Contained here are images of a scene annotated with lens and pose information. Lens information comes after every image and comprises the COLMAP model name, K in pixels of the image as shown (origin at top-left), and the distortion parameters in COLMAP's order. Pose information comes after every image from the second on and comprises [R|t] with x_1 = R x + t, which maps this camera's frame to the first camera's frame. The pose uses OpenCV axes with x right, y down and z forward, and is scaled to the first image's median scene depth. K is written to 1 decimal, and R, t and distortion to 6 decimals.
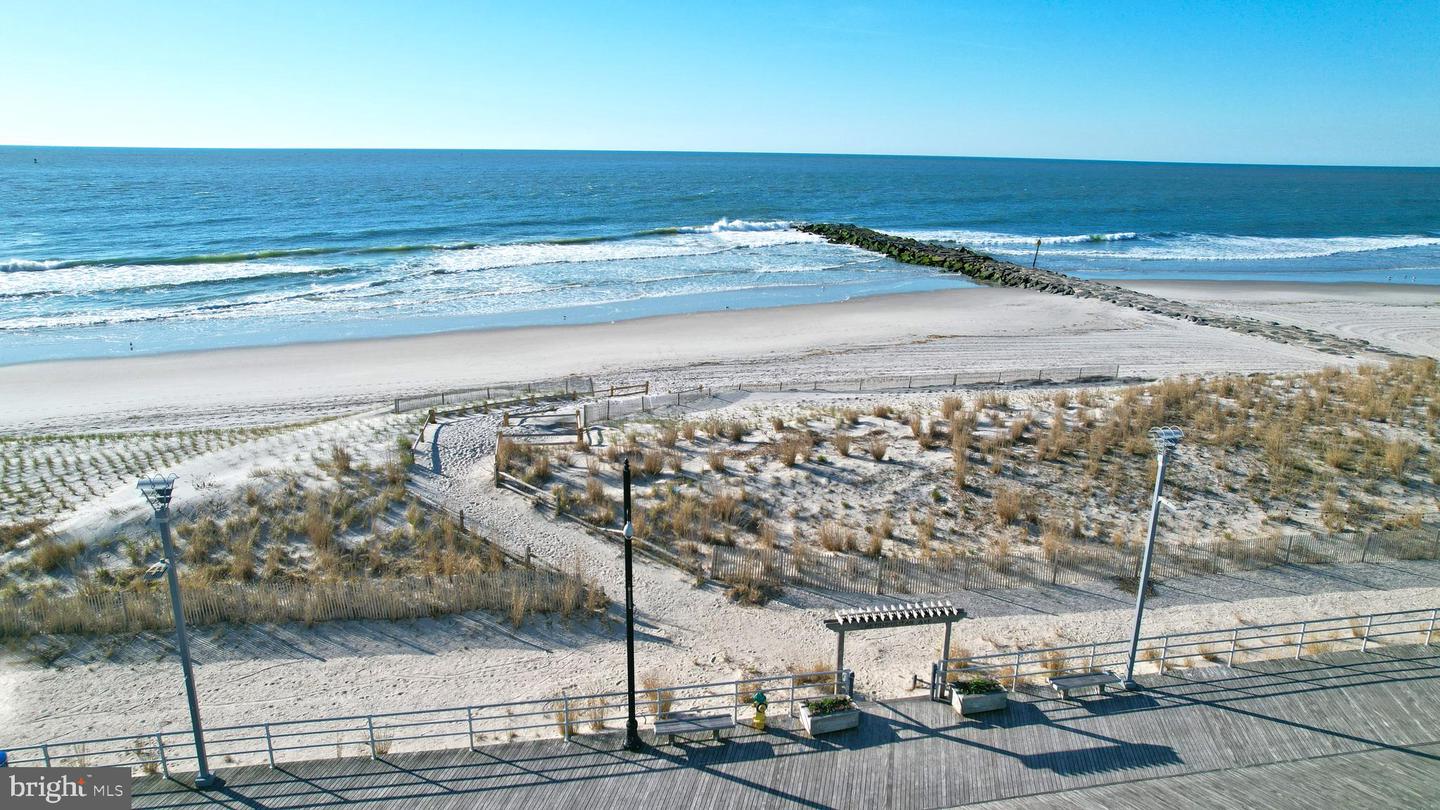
lens RADIAL K [[924.7, 0, 718.3], [0, 924.7, 414.4], [0, 0, 1]] dist [-0.060918, 0.054104]
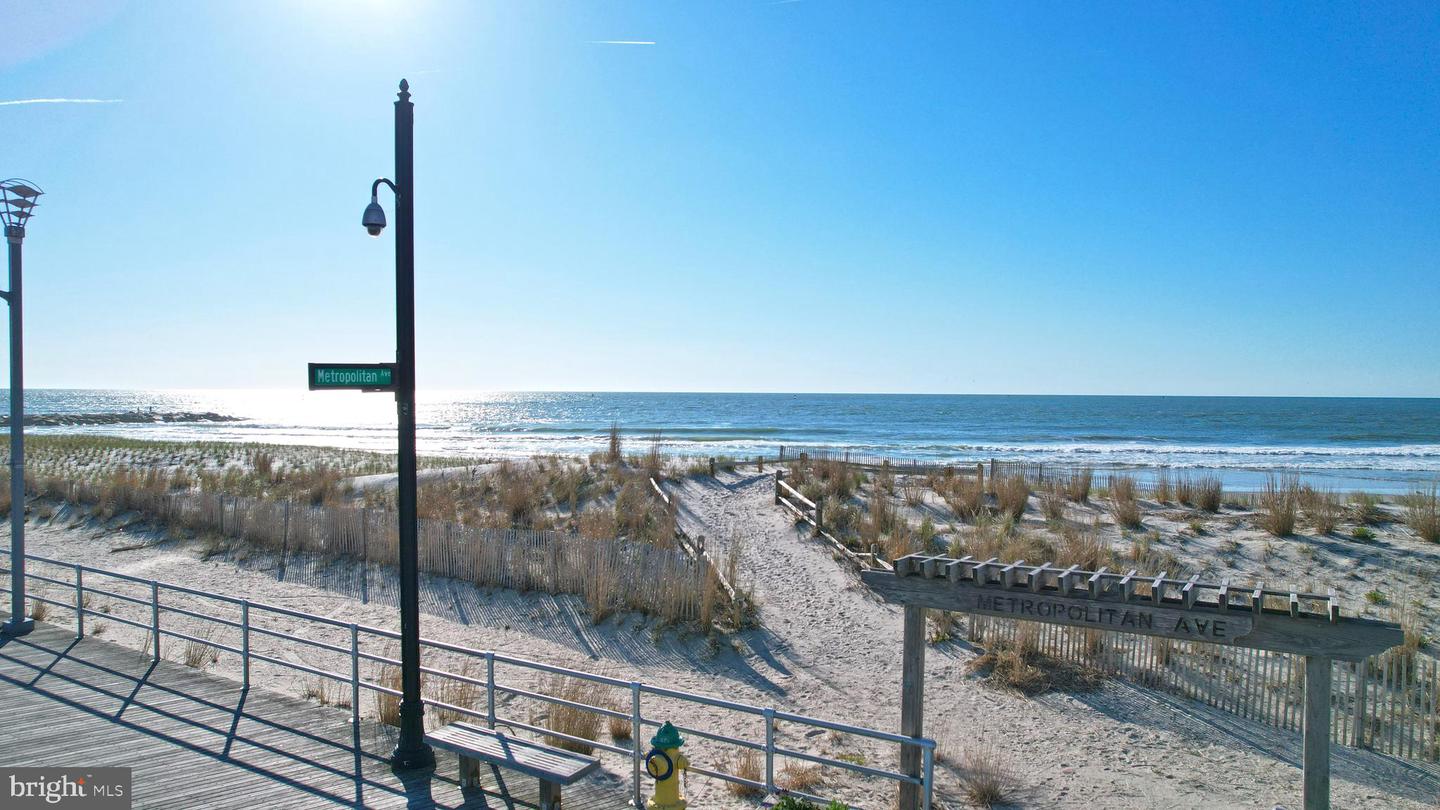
lens RADIAL K [[924.7, 0, 708.1], [0, 924.7, 393.4], [0, 0, 1]] dist [-0.060918, 0.054104]
pose [[0.747267, -0.005979, -0.664497, 0.201591], [-0.179331, 0.961045, -0.210316, 0.163315], [0.639869, 0.276327, 0.717085, 0.461722]]
